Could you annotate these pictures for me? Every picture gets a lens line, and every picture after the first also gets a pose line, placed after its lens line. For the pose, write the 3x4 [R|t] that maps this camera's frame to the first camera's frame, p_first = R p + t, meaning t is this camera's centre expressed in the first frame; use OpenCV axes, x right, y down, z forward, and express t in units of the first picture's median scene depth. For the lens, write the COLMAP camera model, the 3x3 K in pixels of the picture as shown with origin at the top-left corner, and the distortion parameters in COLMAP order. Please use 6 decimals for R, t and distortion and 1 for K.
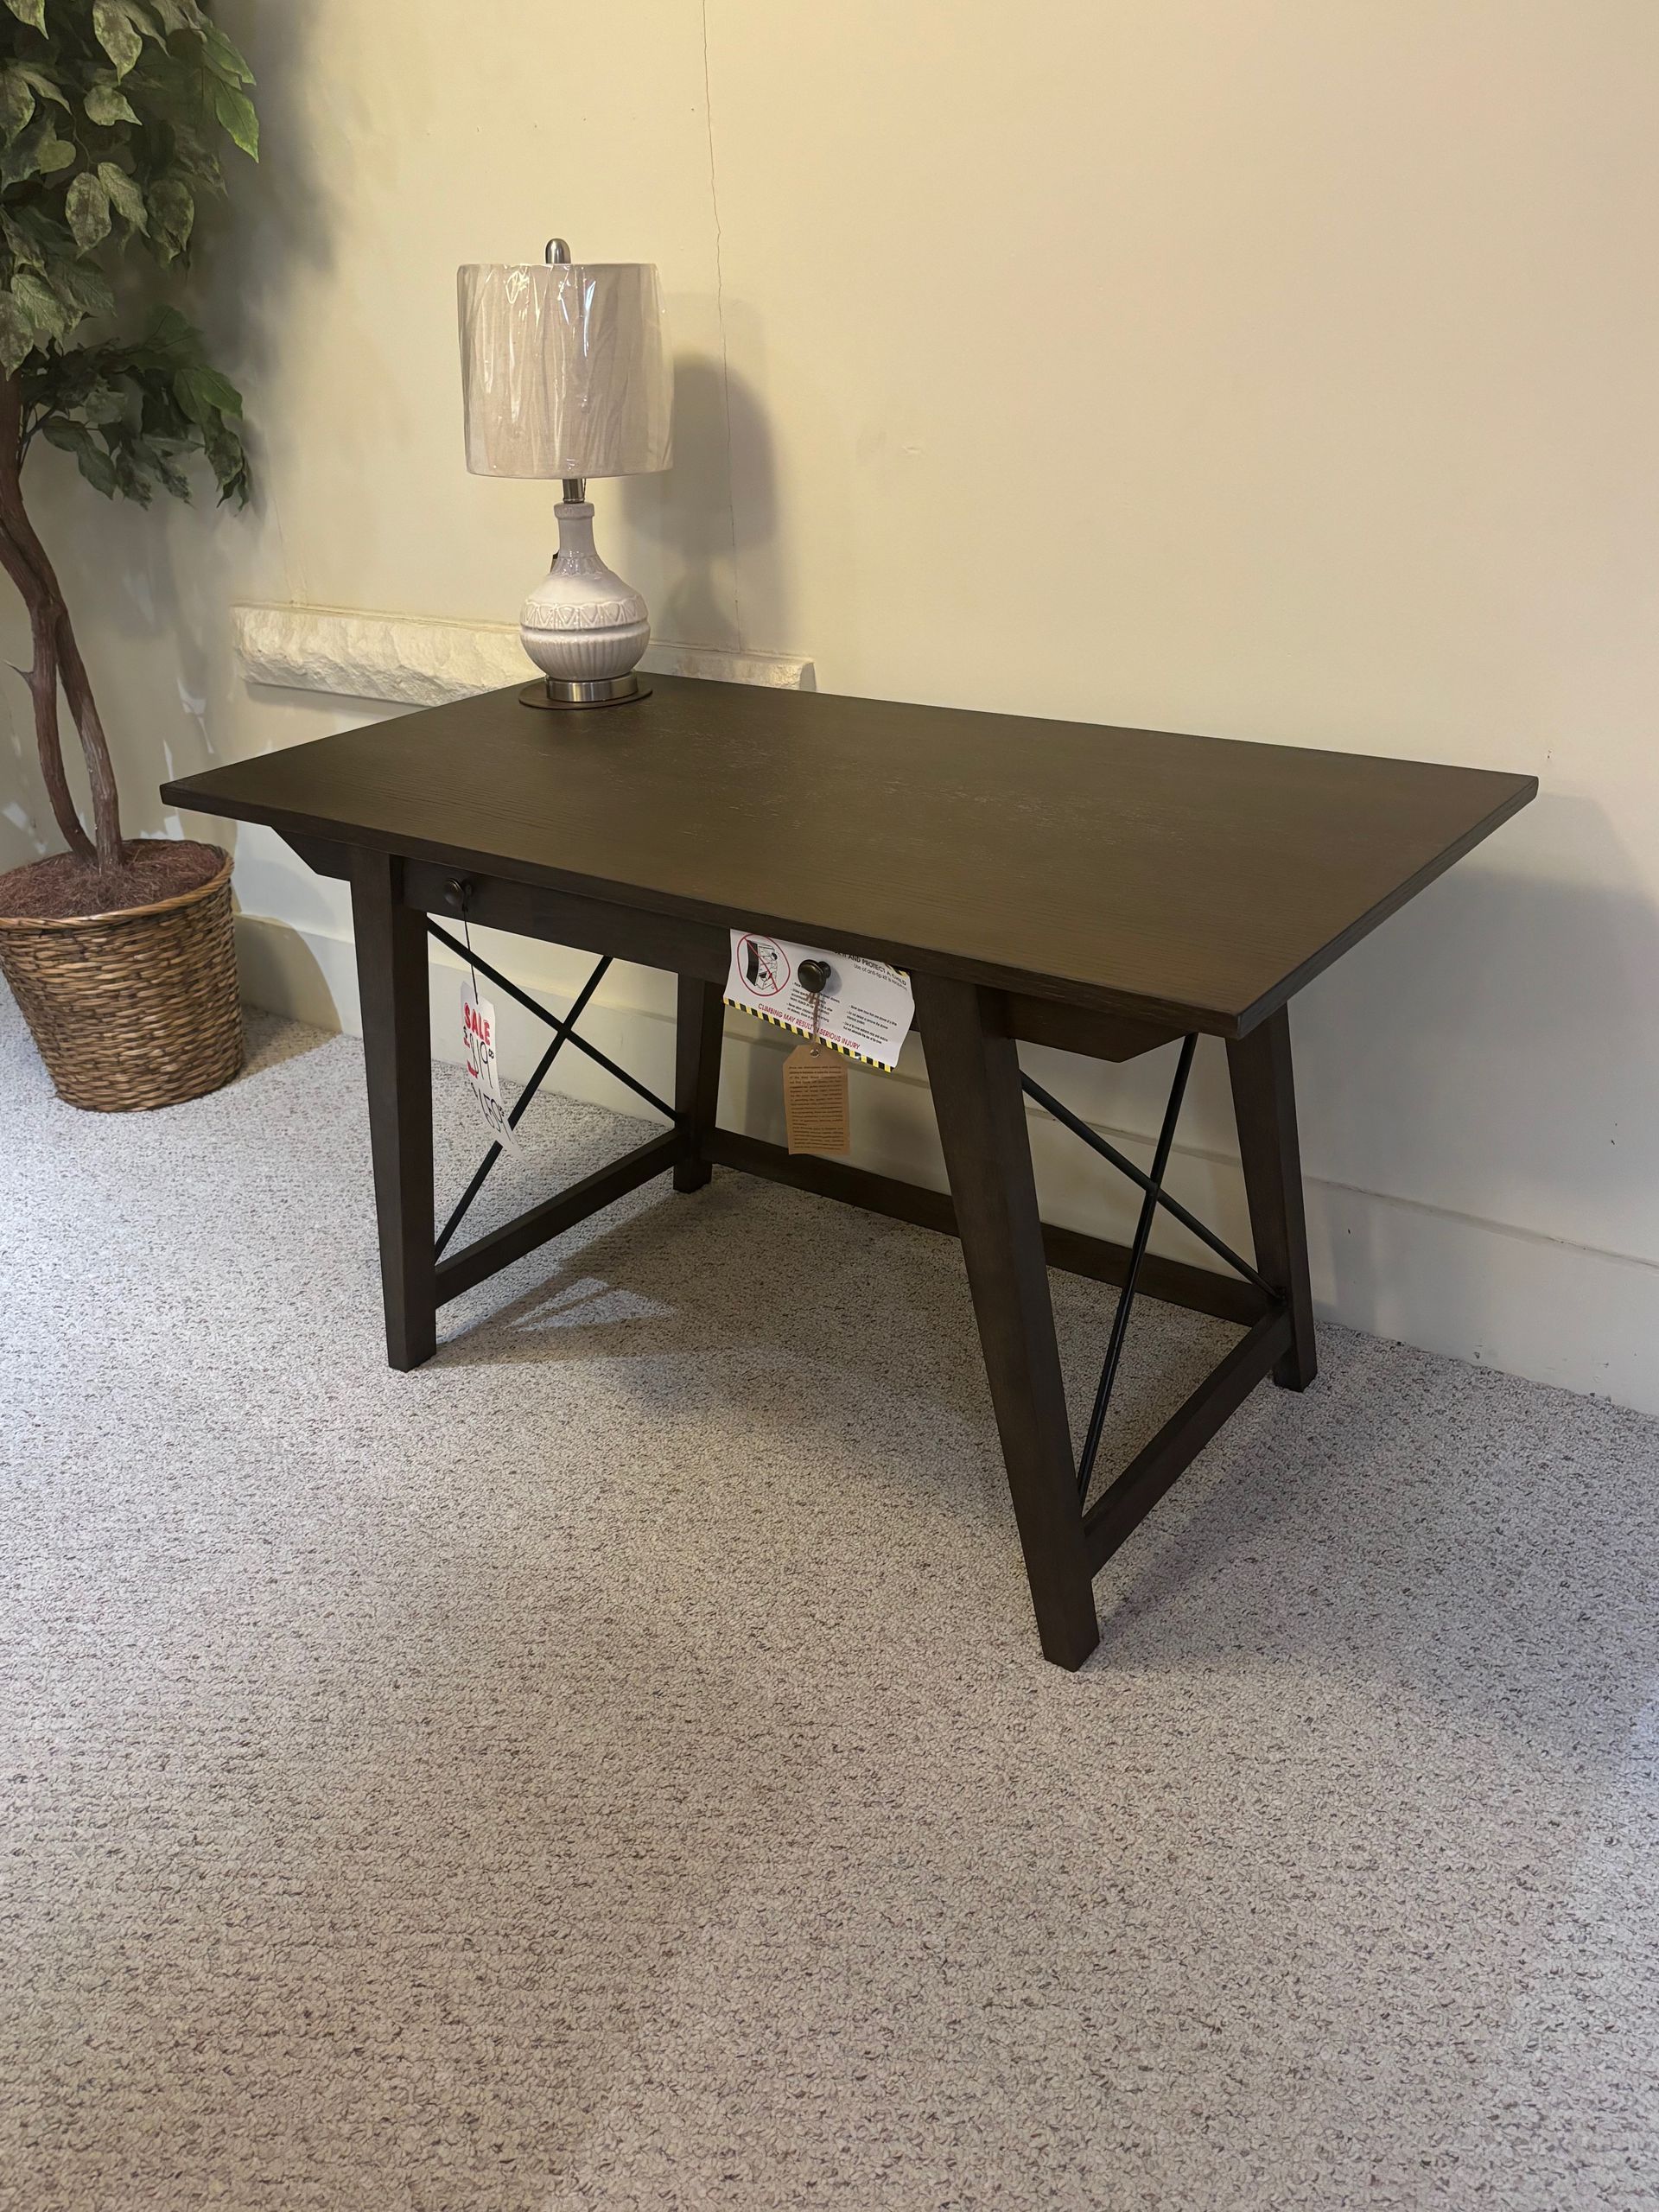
lens RADIAL K [[1751.2, 0, 811.5], [0, 1751.2, 1122.6], [0, 0, 1]] dist [0.071000, -0.010182]
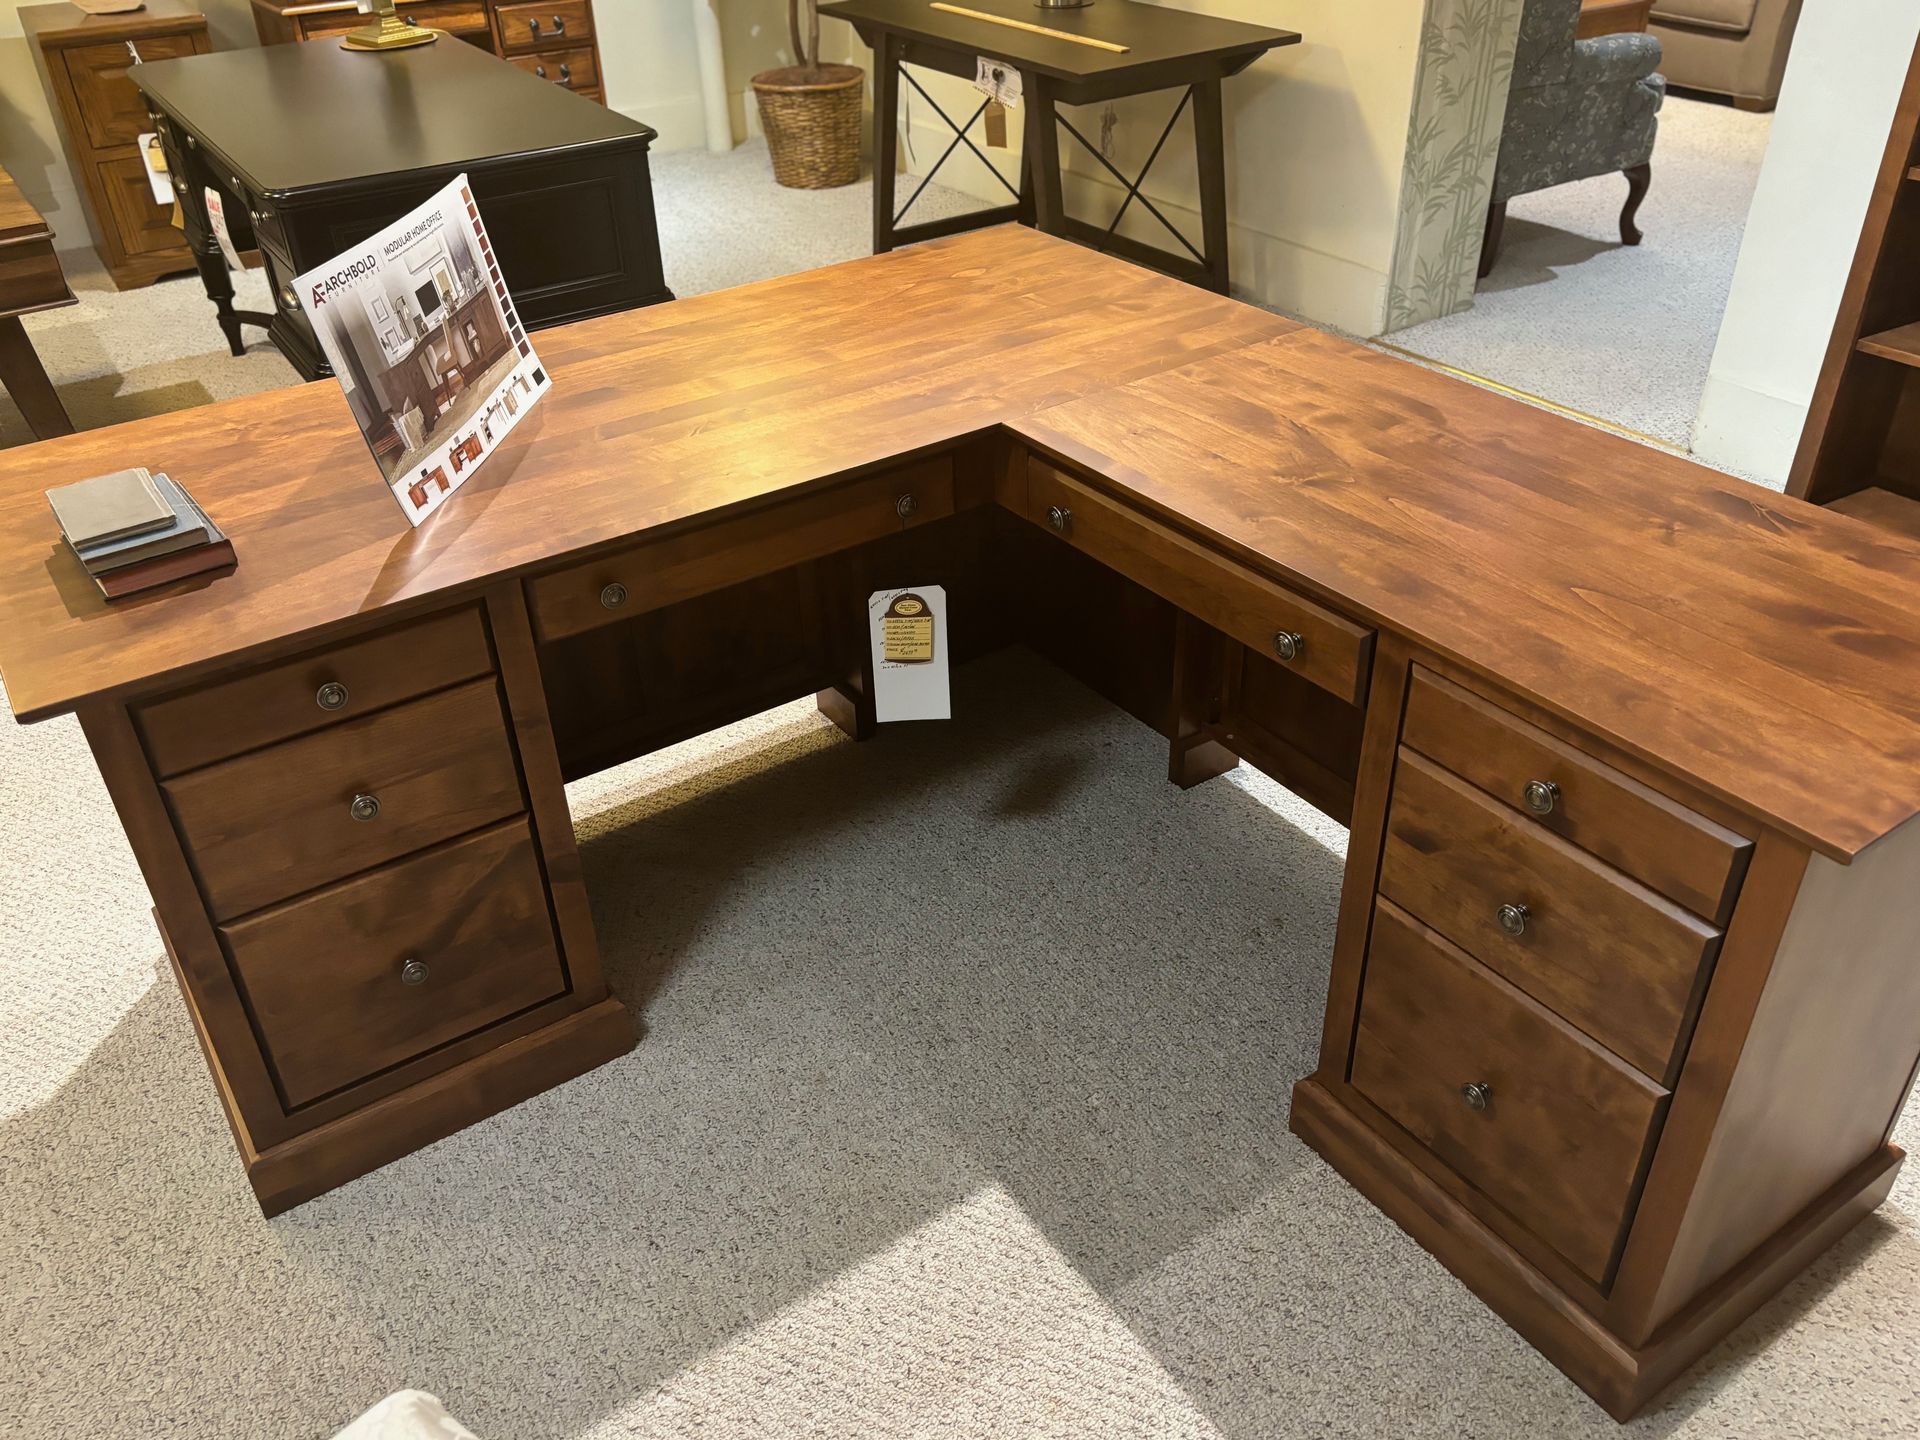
lens RADIAL K [[1520.0, 0, 973.6], [0, 1520.0, 715.0], [0, 0, 1]] dist [0.071000, -0.010182]
pose [[0.941813, 0.200324, -0.269923, 0.475521], [-0.159121, 0.973042, 0.166943, 0.290253], [0.296089, -0.114278, 0.948299, -0.848040]]
